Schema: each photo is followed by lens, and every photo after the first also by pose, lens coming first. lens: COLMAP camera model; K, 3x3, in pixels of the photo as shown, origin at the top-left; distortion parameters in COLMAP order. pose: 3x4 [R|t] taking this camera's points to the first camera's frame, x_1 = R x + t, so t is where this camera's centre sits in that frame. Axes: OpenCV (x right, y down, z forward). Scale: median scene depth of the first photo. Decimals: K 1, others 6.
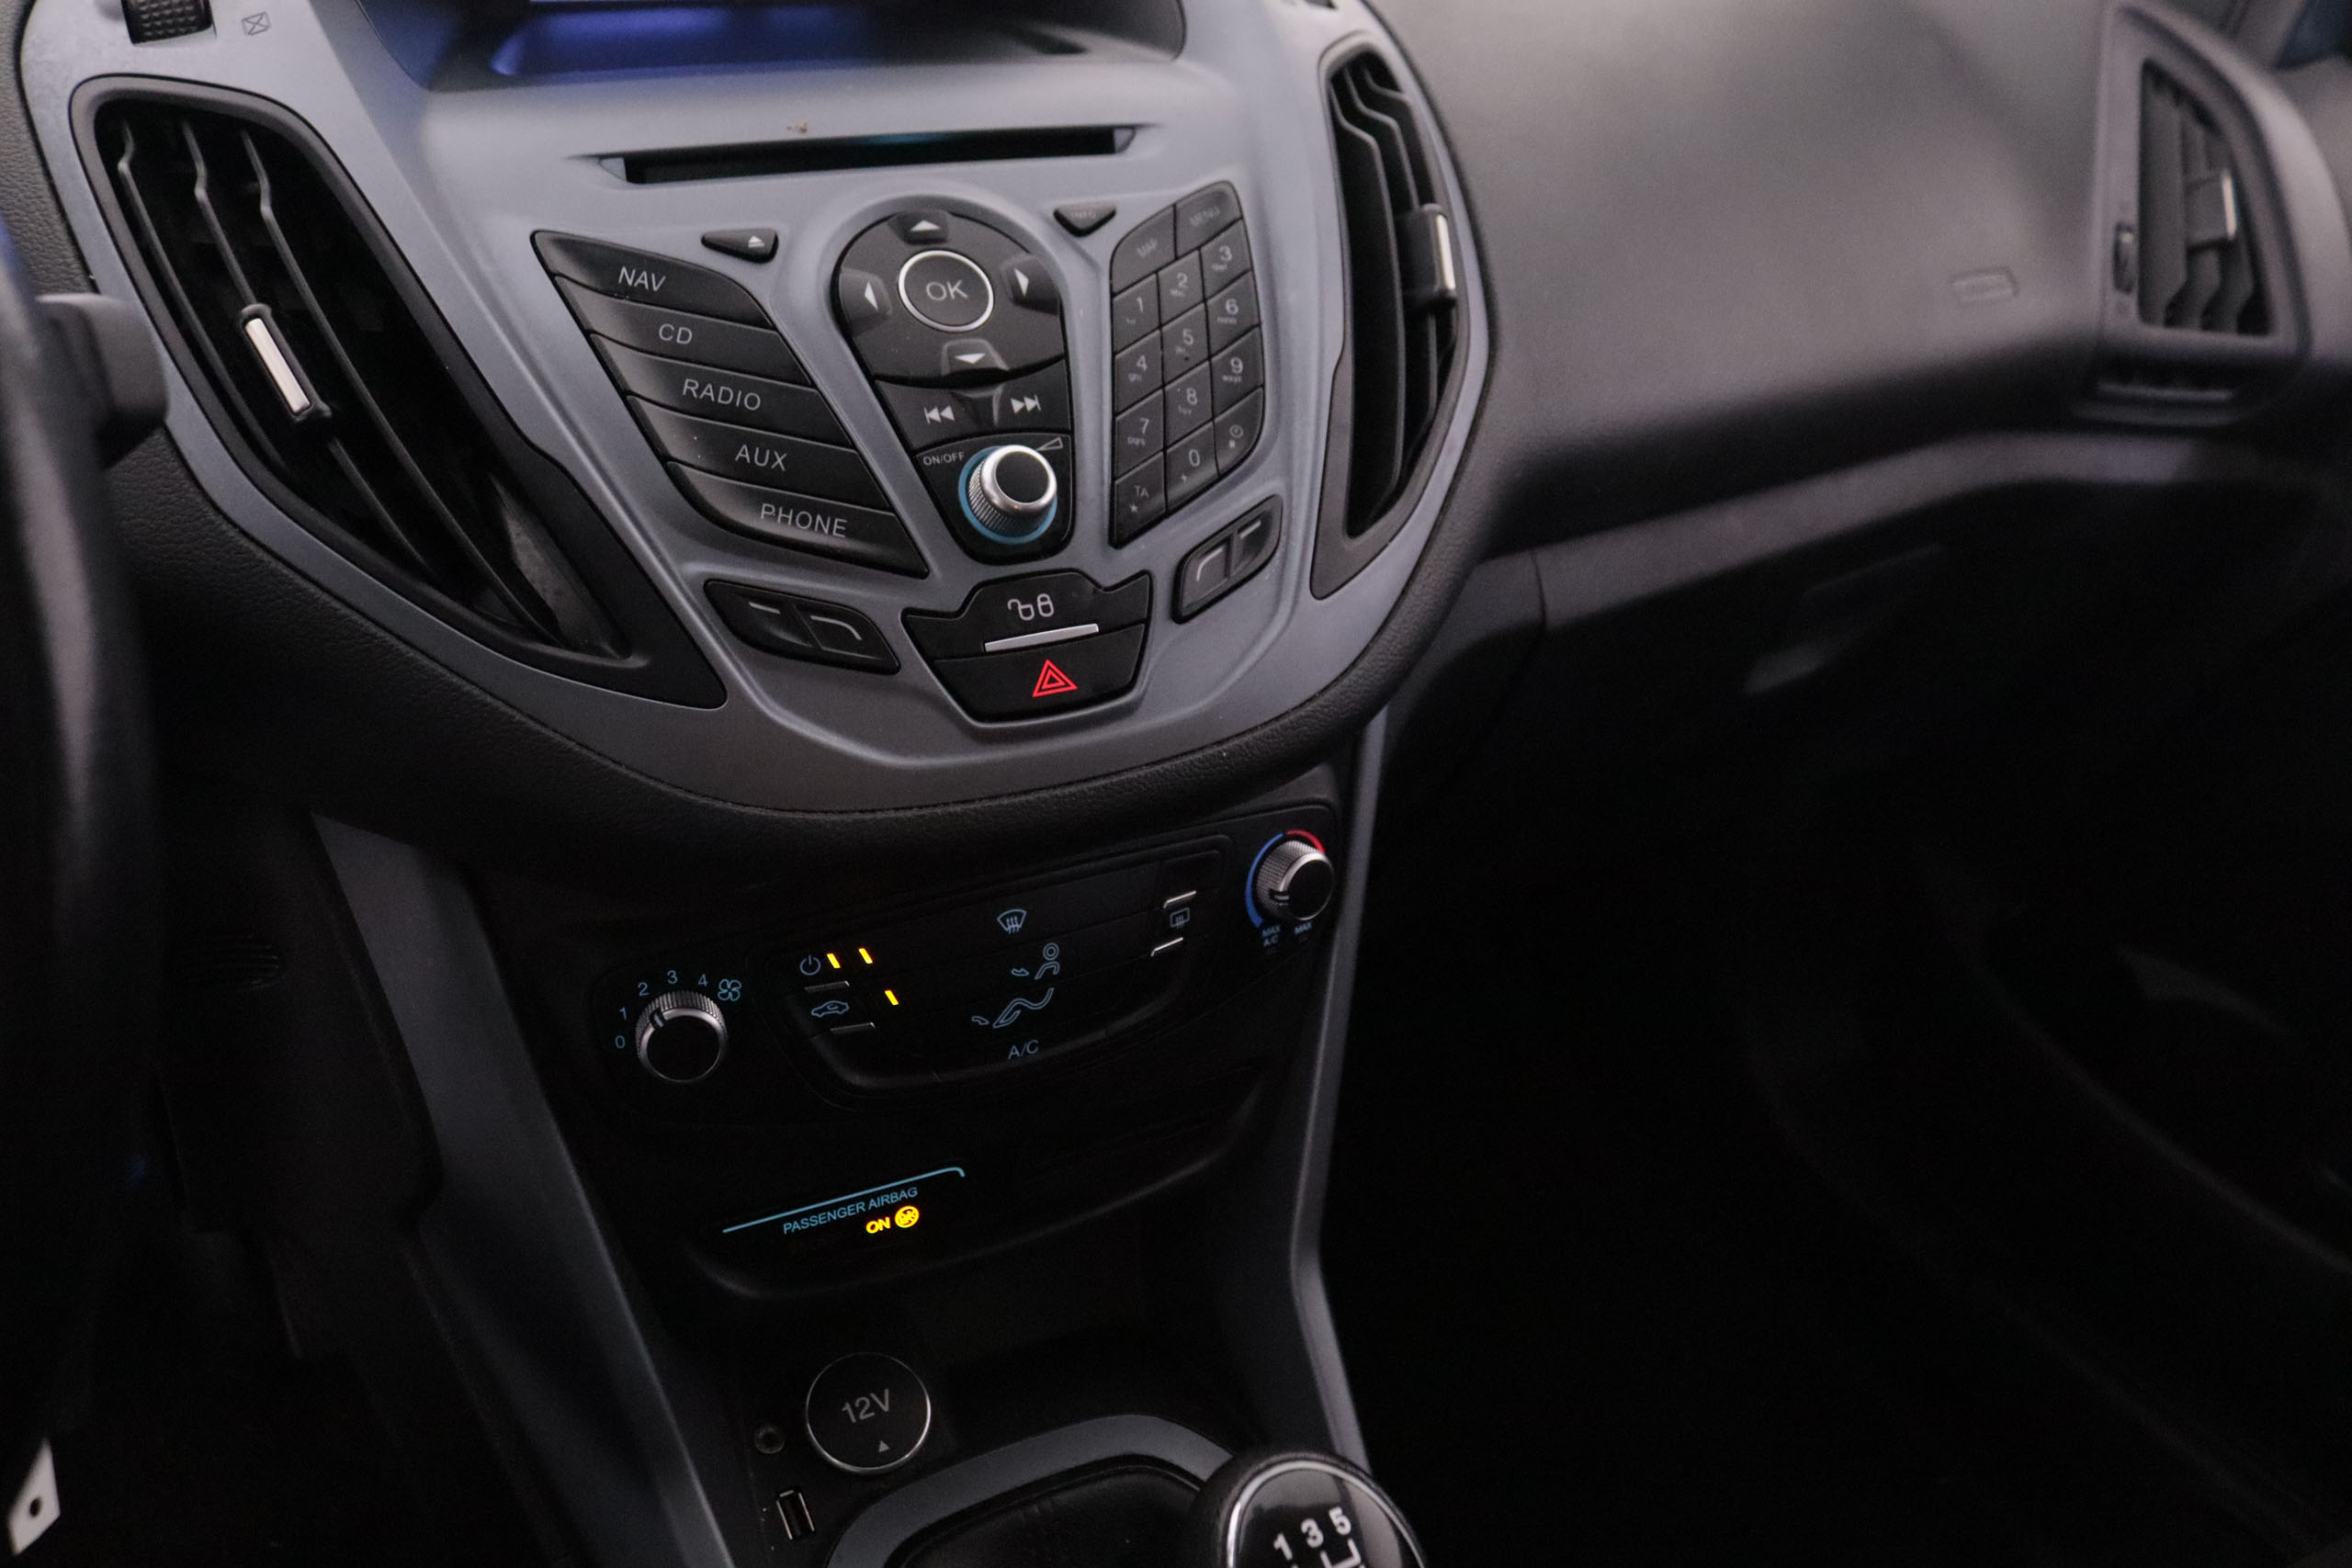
lens RADIAL K [[1896.0, 0, 1167.7], [0, 1896.0, 756.3], [0, 0, 1]] dist [-0.164553, 0.140723]
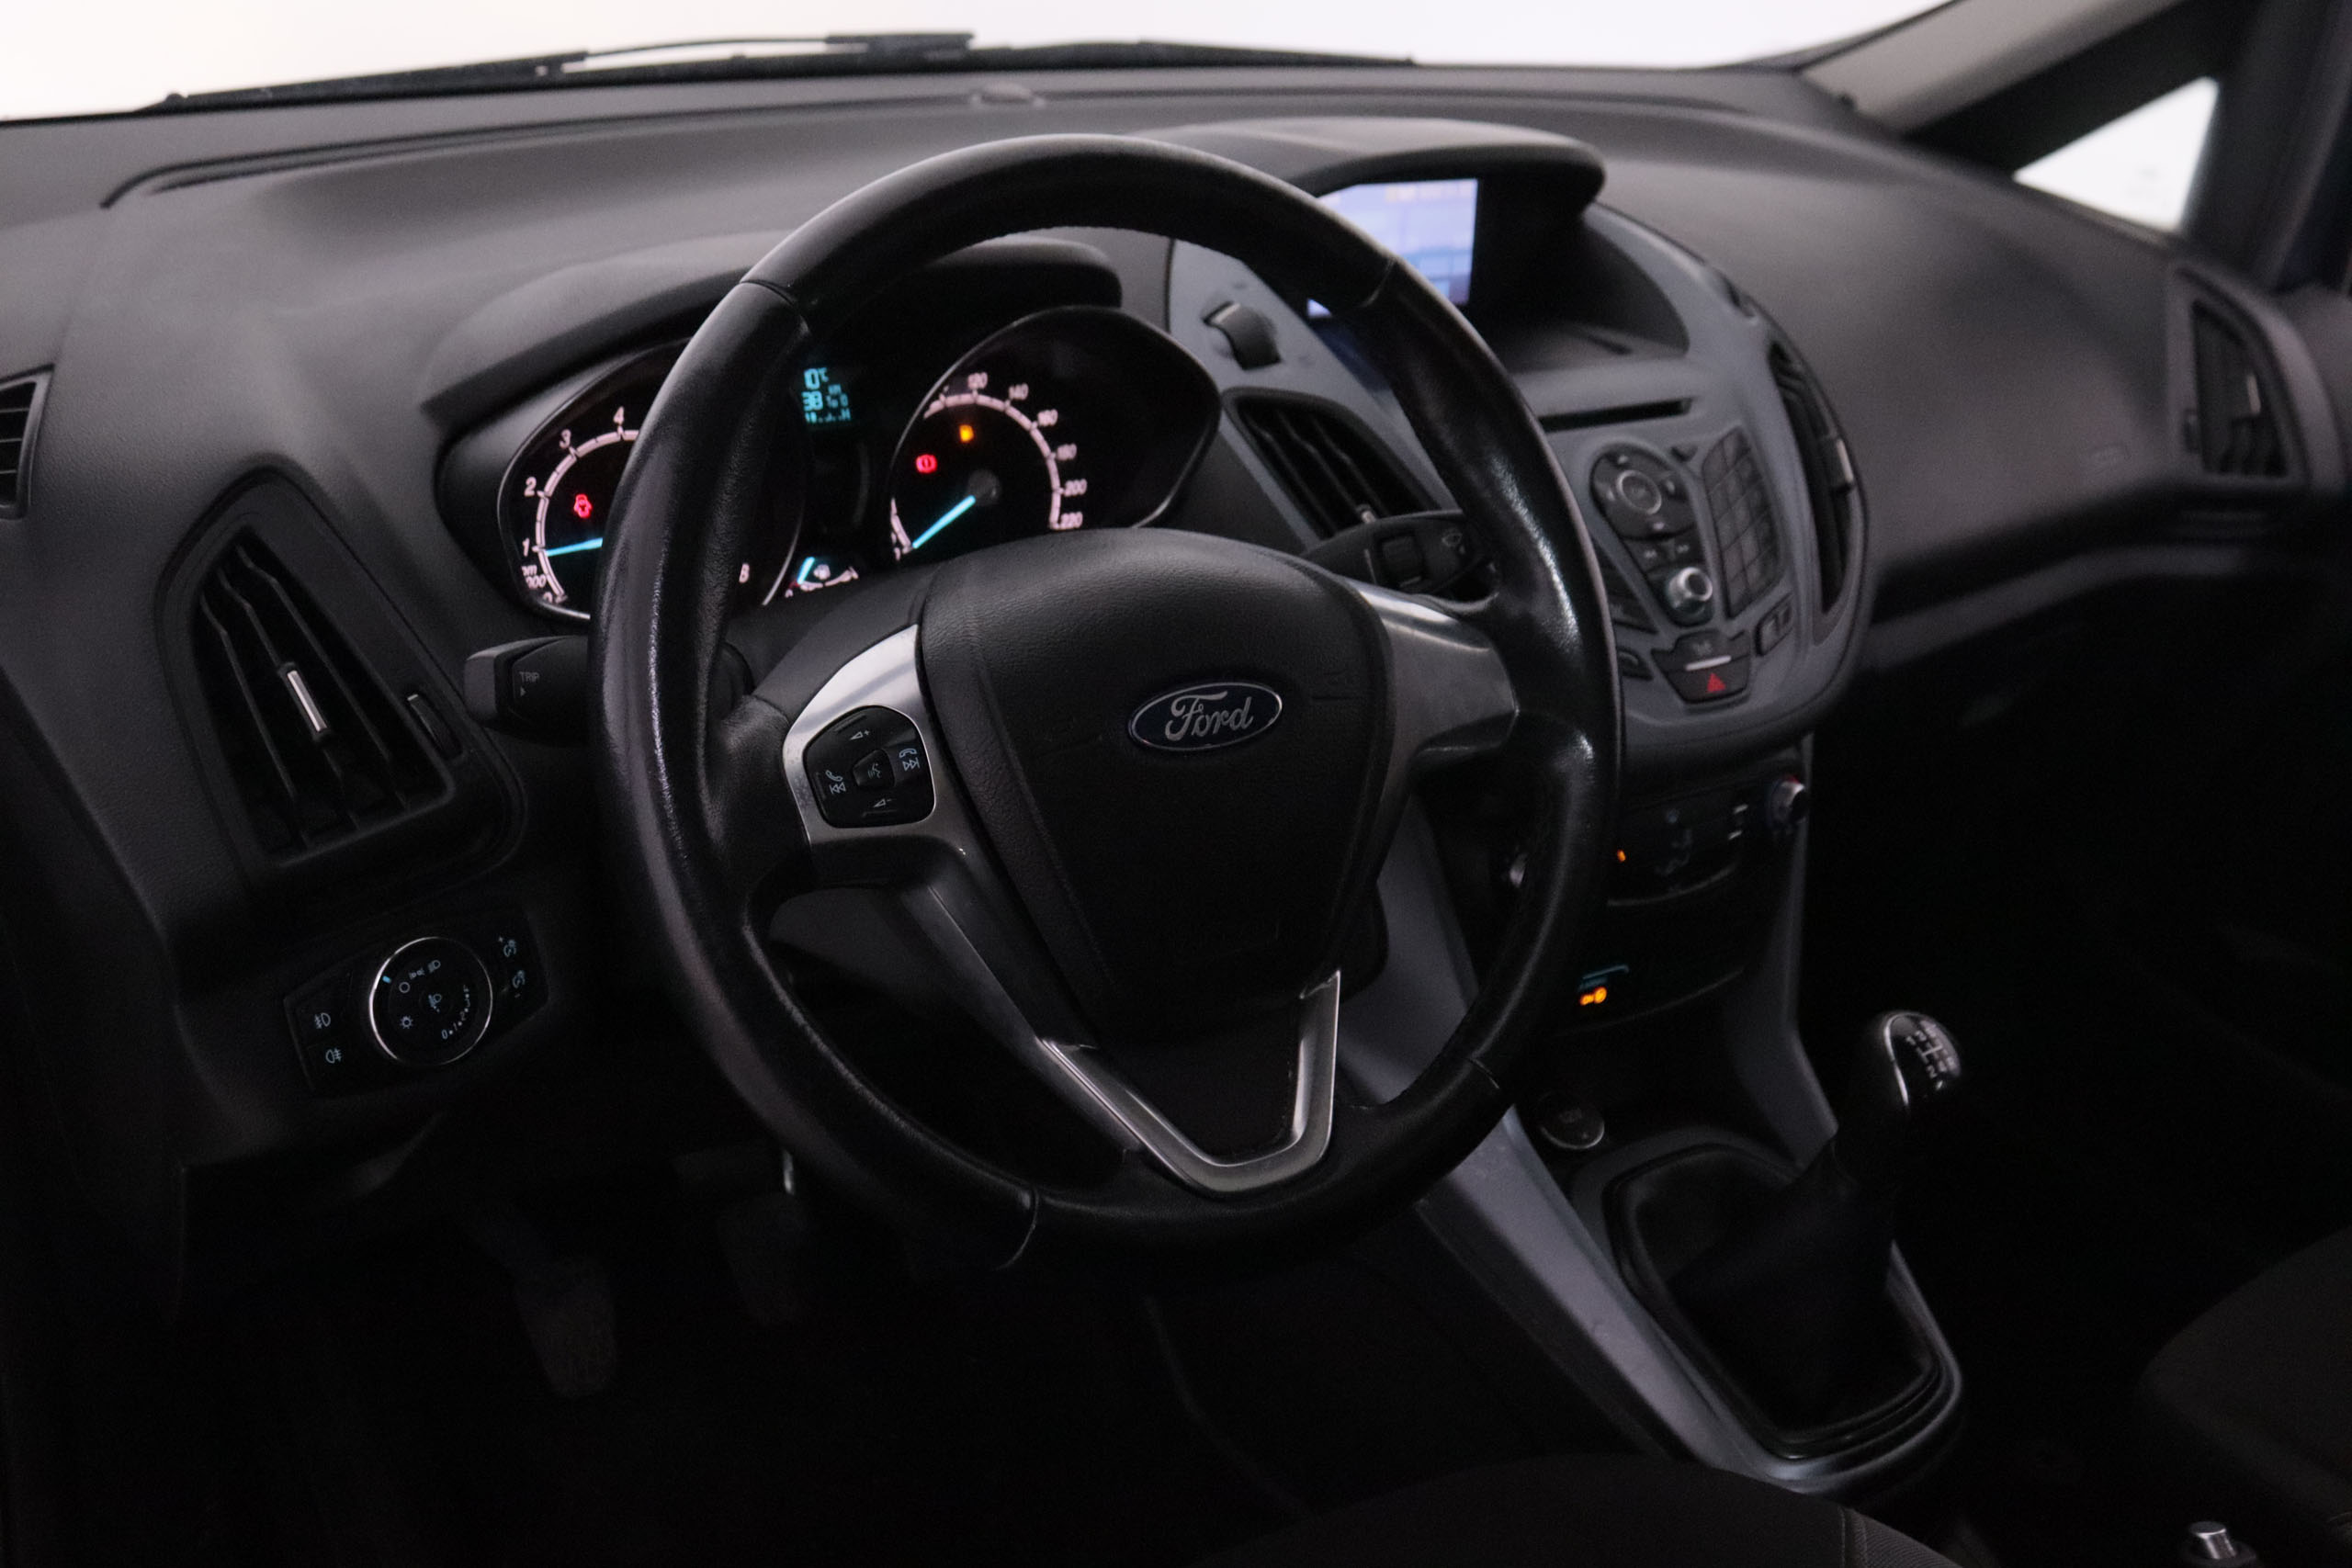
lens RADIAL K [[2371.6, 0, 1176.0], [0, 2371.6, 784.0], [0, 0, 1]] dist [-0.058622, 0.001344]
pose [[0.995318, -0.039018, 0.088429, -0.774828], [0.046647, 0.995209, -0.085920, 0.231306], [-0.084653, 0.089643, 0.992370, -1.303890]]
